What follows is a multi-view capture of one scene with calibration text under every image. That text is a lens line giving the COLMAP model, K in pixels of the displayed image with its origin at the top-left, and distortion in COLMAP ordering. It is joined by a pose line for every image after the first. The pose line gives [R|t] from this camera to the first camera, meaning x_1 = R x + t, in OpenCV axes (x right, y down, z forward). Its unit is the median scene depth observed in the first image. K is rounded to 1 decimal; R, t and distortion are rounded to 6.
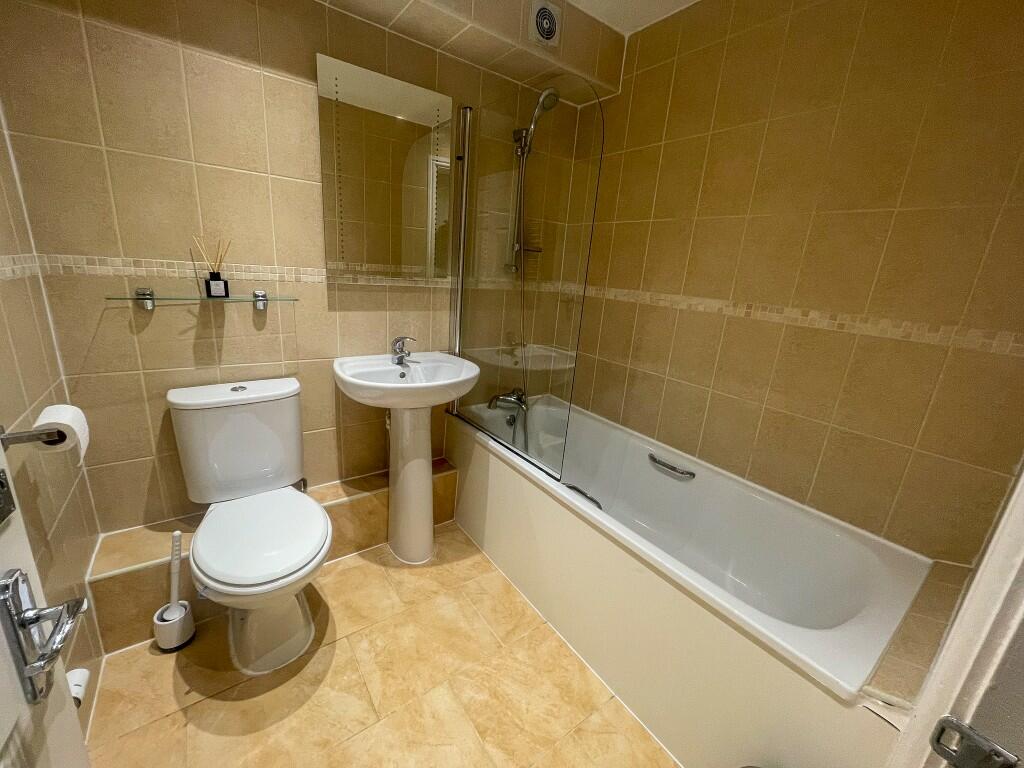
lens RADIAL K [[411.4, 0, 509.8], [0, 411.4, 382.9], [0, 0, 1]] dist [-0.002664, -0.000631]
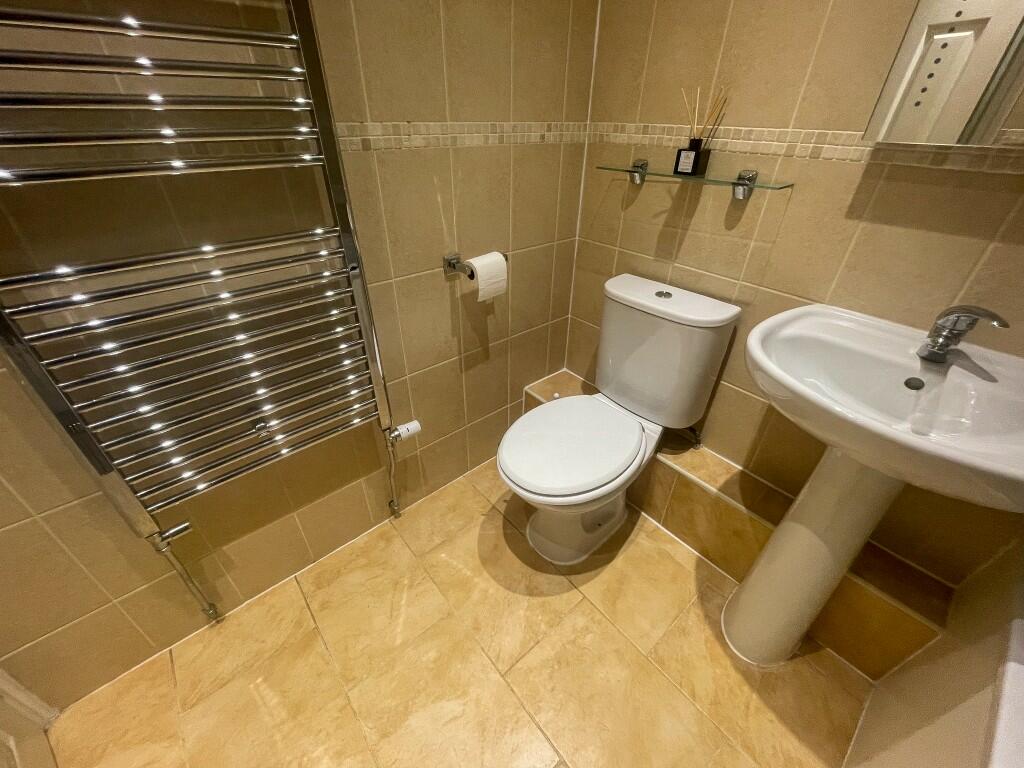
lens RADIAL K [[411.4, 0, 509.5], [0, 411.4, 381.7], [0, 0, 1]] dist [-0.002664, -0.000631]
pose [[0.071199, 0.485942, -0.871086, 0.133406], [-0.276160, 0.848768, 0.450920, -0.126305], [0.958471, 0.208454, 0.194629, 0.572509]]
